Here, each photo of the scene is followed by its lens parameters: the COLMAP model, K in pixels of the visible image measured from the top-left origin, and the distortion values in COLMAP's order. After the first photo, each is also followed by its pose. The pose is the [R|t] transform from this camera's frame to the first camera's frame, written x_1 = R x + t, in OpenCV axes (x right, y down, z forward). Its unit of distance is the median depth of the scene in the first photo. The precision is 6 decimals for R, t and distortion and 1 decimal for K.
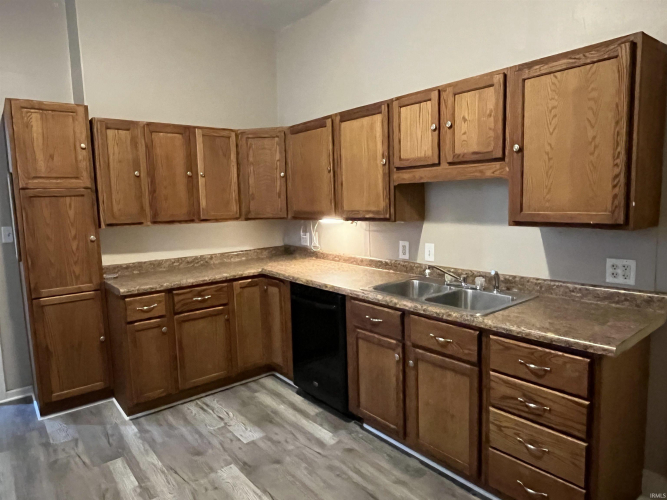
lens RADIAL K [[432.9, 0, 329.0], [0, 432.9, 246.8], [0, 0, 1]] dist [0.001930, 0.000224]
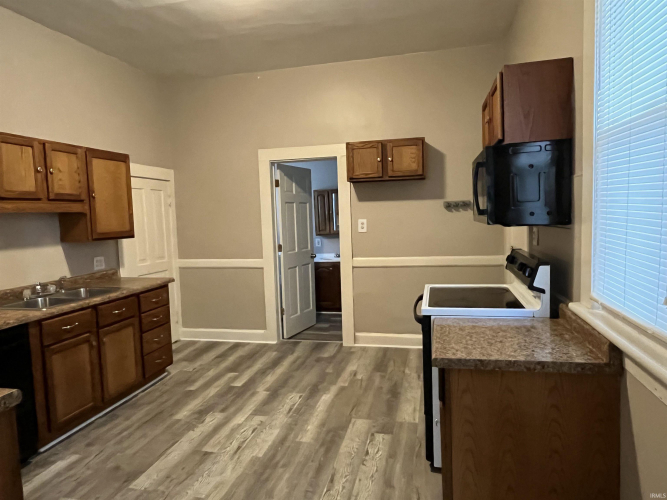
lens RADIAL K [[445.0, 0, 333.5], [0, 445.0, 250.0], [0, 0, 1]] dist [0.002935, -0.001332]
pose [[-0.614217, -0.014083, 0.789012, -1.142405], [0.138831, 0.982318, 0.125608, -0.079087], [-0.776829, 0.186690, -0.601401, 1.008915]]
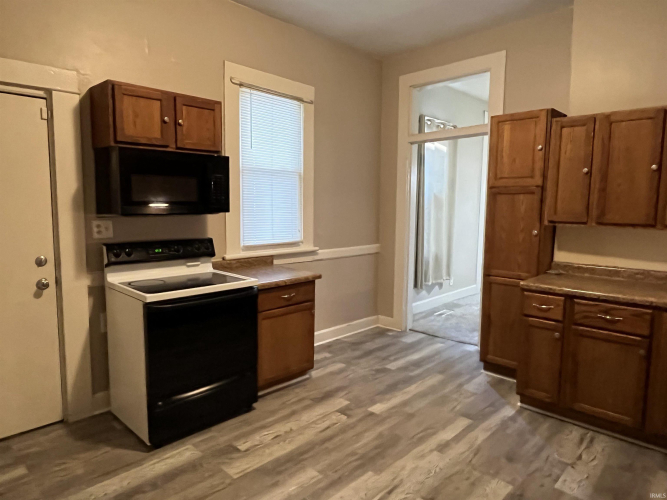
lens RADIAL K [[432.9, 0, 329.0], [0, 432.9, 246.8], [0, 0, 1]] dist [0.001930, 0.000224]
pose [[0.129475, 0.134735, -0.982386, 0.498880], [-0.119631, 0.985611, 0.119410, -0.058100], [0.984340, 0.102063, 0.143730, 0.376770]]
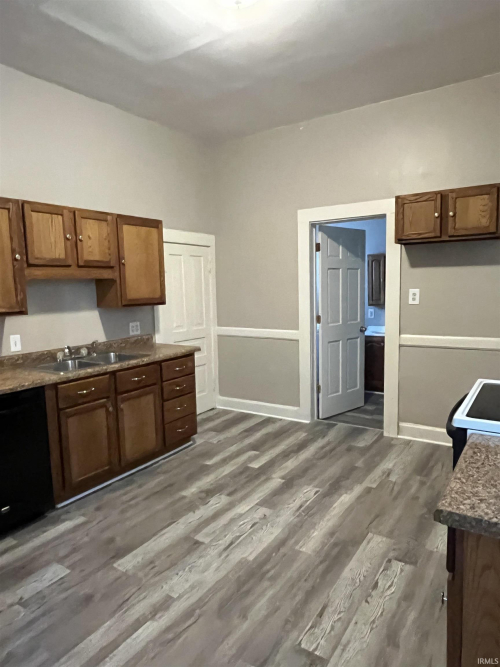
lens RADIAL K [[445.0, 0, 251.9], [0, 445.0, 336.3], [0, 0, 1]] dist [0.002935, -0.001332]
pose [[-0.306726, -0.075168, 0.948825, -1.062640], [0.138080, 0.982816, 0.122498, -0.062373], [-0.941729, 0.168587, -0.291076, 0.802517]]
